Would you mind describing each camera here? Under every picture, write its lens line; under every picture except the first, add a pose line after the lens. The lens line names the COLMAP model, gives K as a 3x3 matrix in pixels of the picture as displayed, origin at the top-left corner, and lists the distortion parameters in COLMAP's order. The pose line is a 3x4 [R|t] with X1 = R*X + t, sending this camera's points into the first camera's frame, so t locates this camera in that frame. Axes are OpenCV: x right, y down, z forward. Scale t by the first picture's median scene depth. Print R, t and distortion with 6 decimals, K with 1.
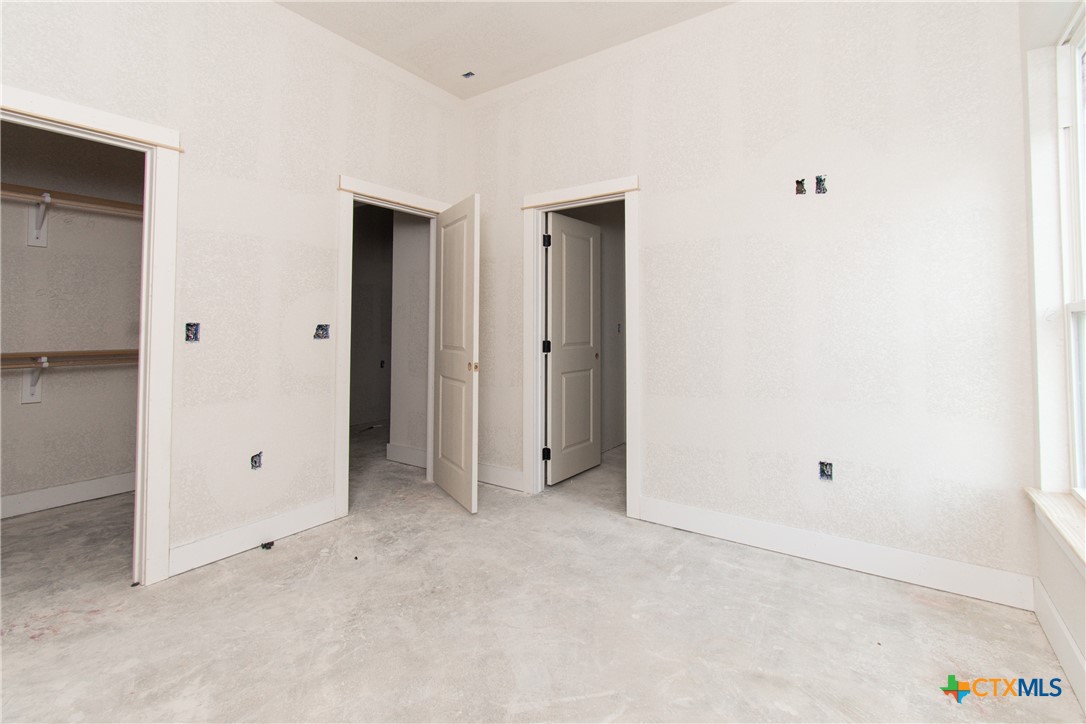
lens RADIAL K [[494.2, 0, 543.6], [0, 494.2, 301.0], [0, 0, 1]] dist [0.000585, -0.000064]
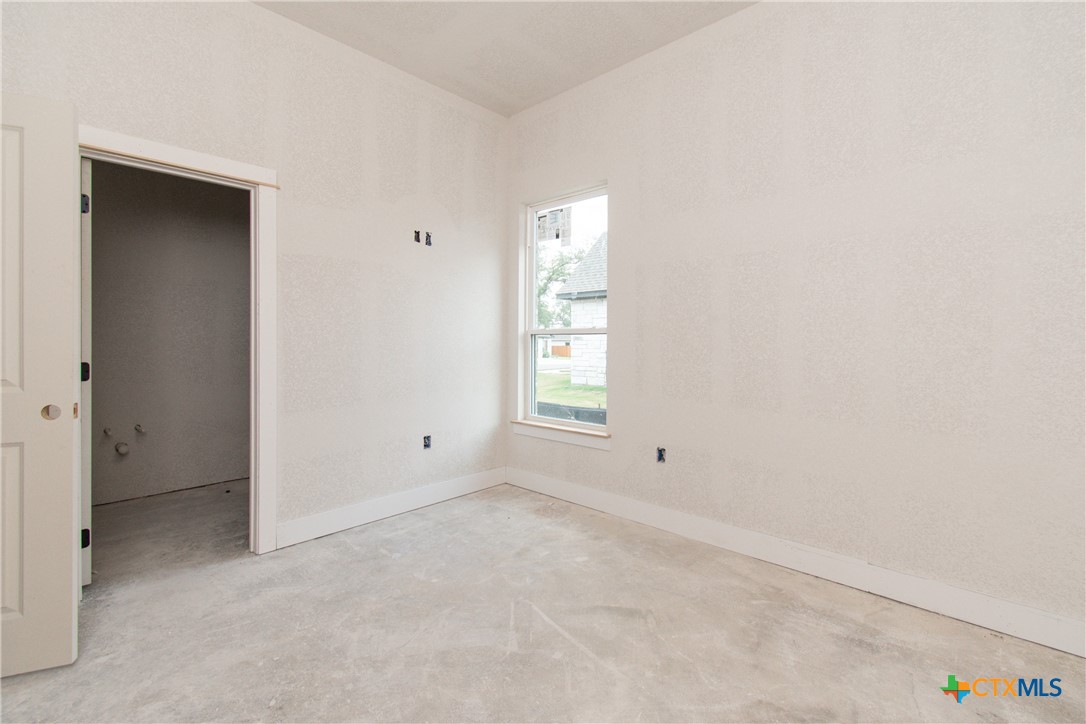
lens RADIAL K [[488.9, 0, 544.2], [0, 488.9, 337.5], [0, 0, 1]] dist [0.000440, -0.000640]
pose [[0.140983, 0.006963, 0.989988, -0.776957], [-0.052742, 0.998608, 0.000488, 0.024656], [-0.988606, -0.052283, 0.141154, 0.482909]]
